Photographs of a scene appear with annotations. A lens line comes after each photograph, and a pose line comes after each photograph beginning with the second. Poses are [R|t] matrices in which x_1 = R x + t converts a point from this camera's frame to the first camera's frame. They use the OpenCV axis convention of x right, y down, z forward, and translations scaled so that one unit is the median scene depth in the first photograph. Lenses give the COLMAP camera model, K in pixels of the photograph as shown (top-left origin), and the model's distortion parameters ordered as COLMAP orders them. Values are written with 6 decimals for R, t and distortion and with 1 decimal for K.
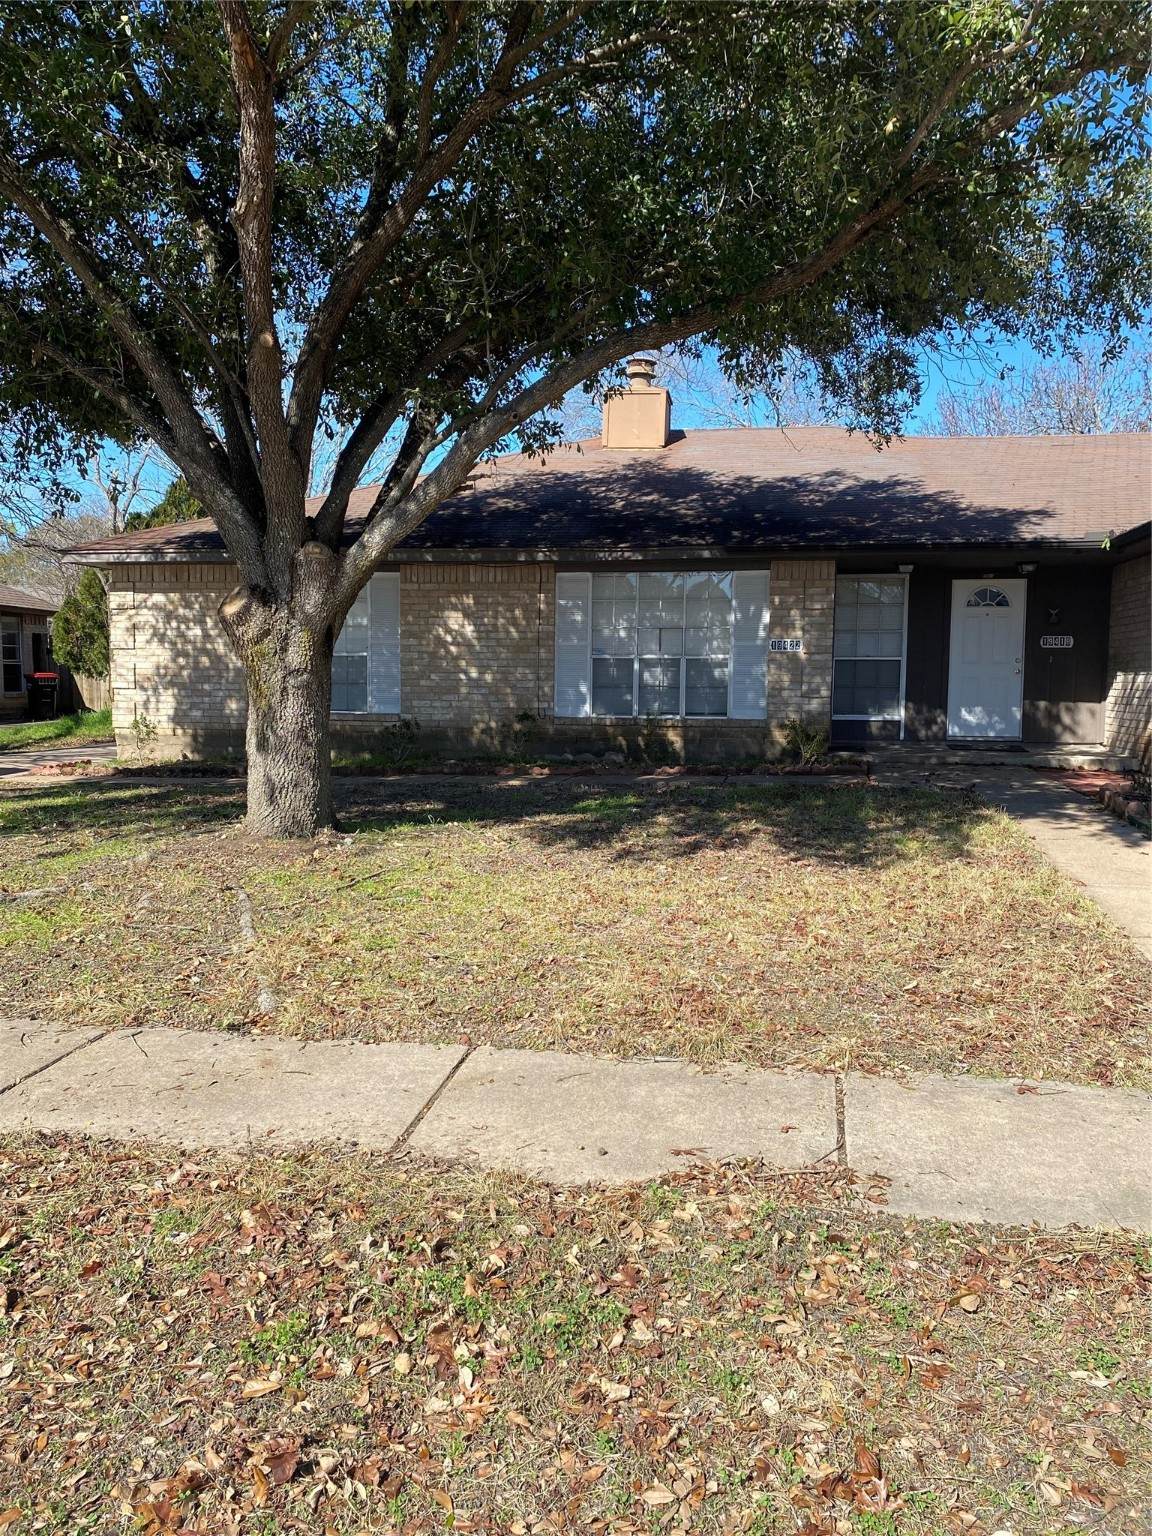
lens RADIAL K [[1168.7, 0, 576.0], [0, 1168.7, 768.0], [0, 0, 1]] dist [-0.002746, -0.001808]
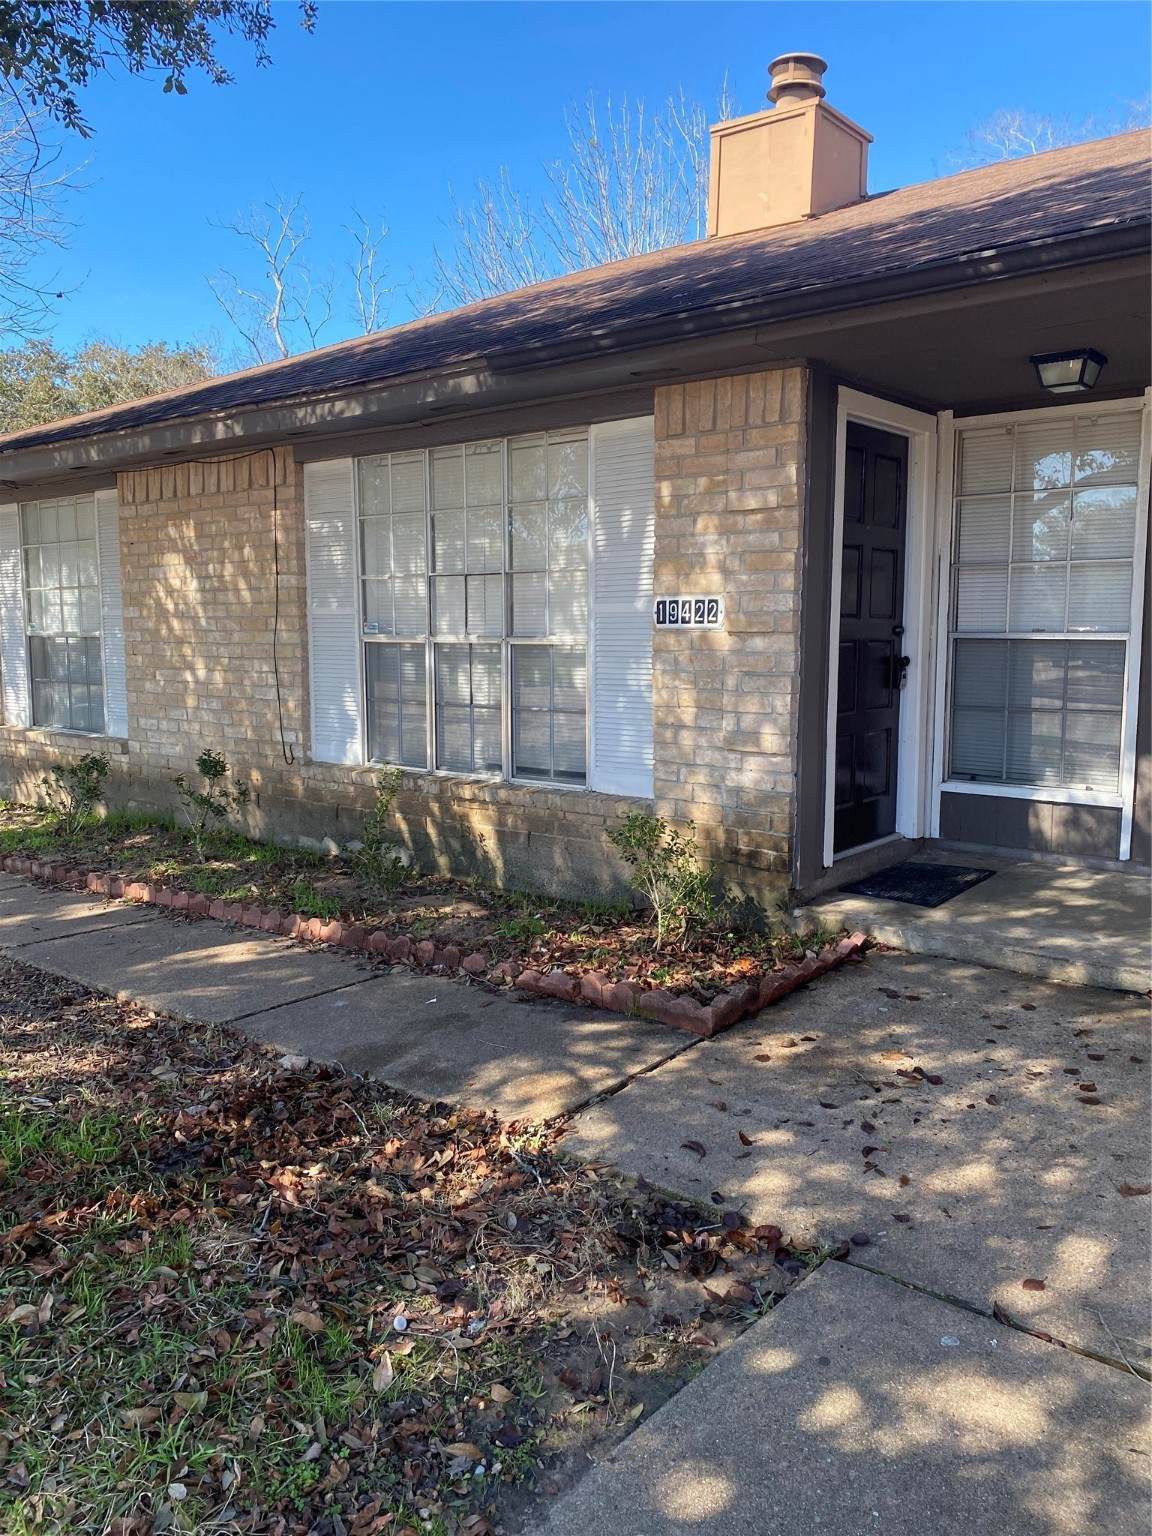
lens RADIAL K [[1168.7, 0, 576.0], [0, 1168.7, 768.0], [0, 0, 1]] dist [-0.002746, -0.001808]
pose [[0.883945, 0.049584, -0.464954, 0.314423], [-0.030175, 0.998338, 0.049099, -0.069462], [0.466615, -0.029371, 0.883973, 0.623817]]
